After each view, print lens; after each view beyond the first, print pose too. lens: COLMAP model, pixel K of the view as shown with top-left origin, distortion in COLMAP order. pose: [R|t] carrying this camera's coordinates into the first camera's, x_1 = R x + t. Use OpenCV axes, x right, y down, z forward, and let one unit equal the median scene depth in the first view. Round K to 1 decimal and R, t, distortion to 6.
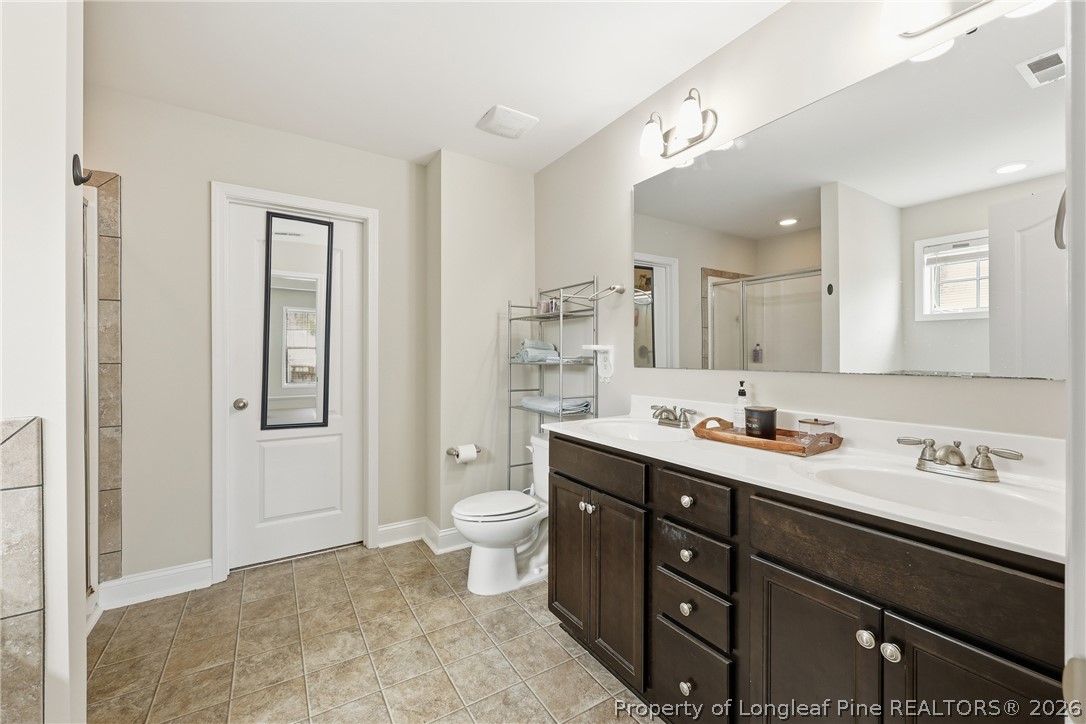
lens RADIAL K [[448.0, 0, 541.7], [0, 448.0, 354.5], [0, 0, 1]] dist [0.000487, 0.000008]
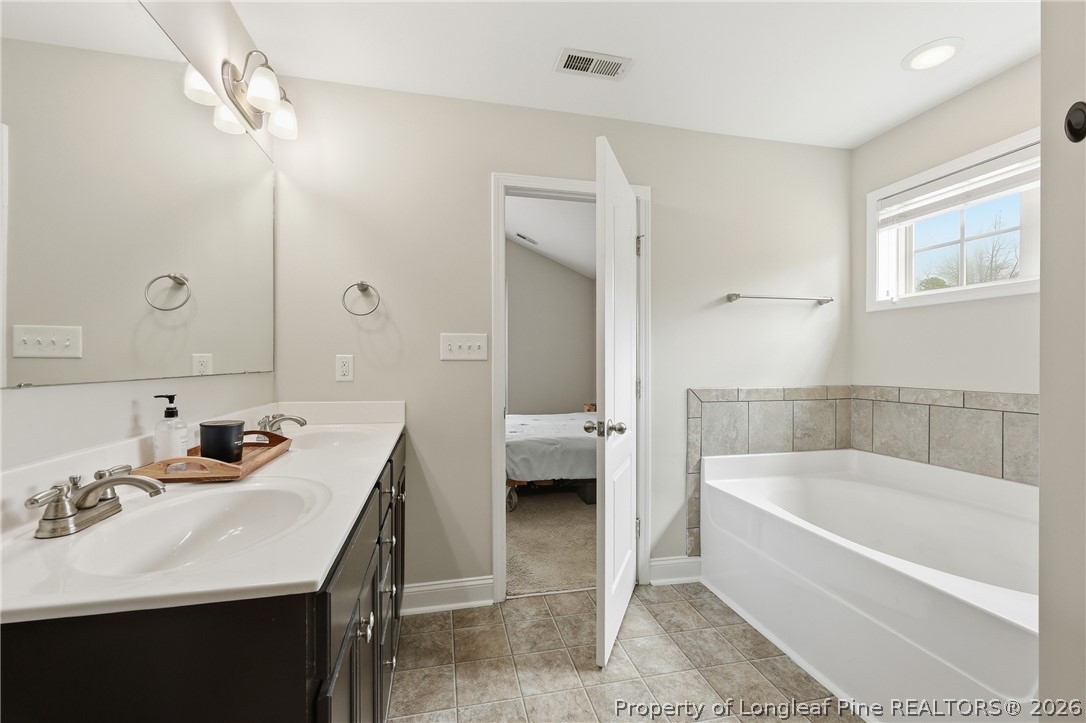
lens RADIAL K [[445.0, 0, 543.0], [0, 445.0, 361.5], [0, 0, 1]] dist [0.000108, -0.000277]
pose [[-0.946894, -0.001957, 0.321540, -0.353541], [-0.001566, 0.999998, 0.001474, 0.006345], [-0.321542, 0.000892, -0.946895, 1.542147]]
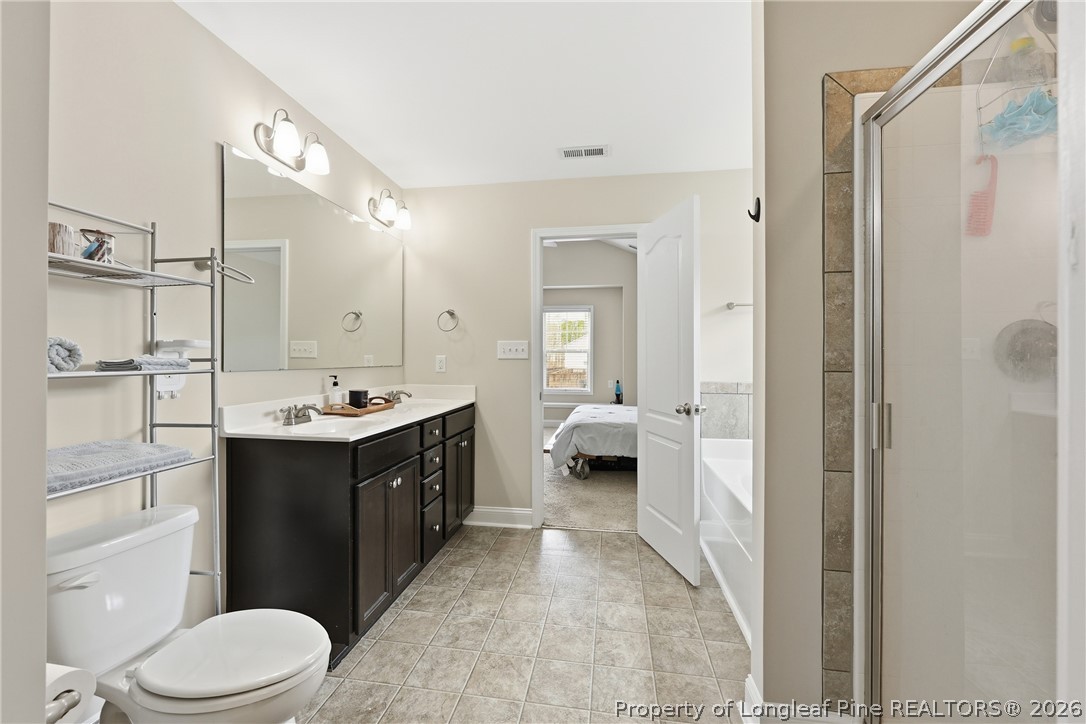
lens RADIAL K [[438.8, 0, 544.4], [0, 438.8, 355.4], [0, 0, 1]] dist [-0.002940, -0.000206]
pose [[-0.762038, 0.003970, 0.647521, -1.026559], [-0.000581, 0.999977, -0.006814, 0.002329], [-0.647533, -0.005568, -0.762017, 1.729292]]
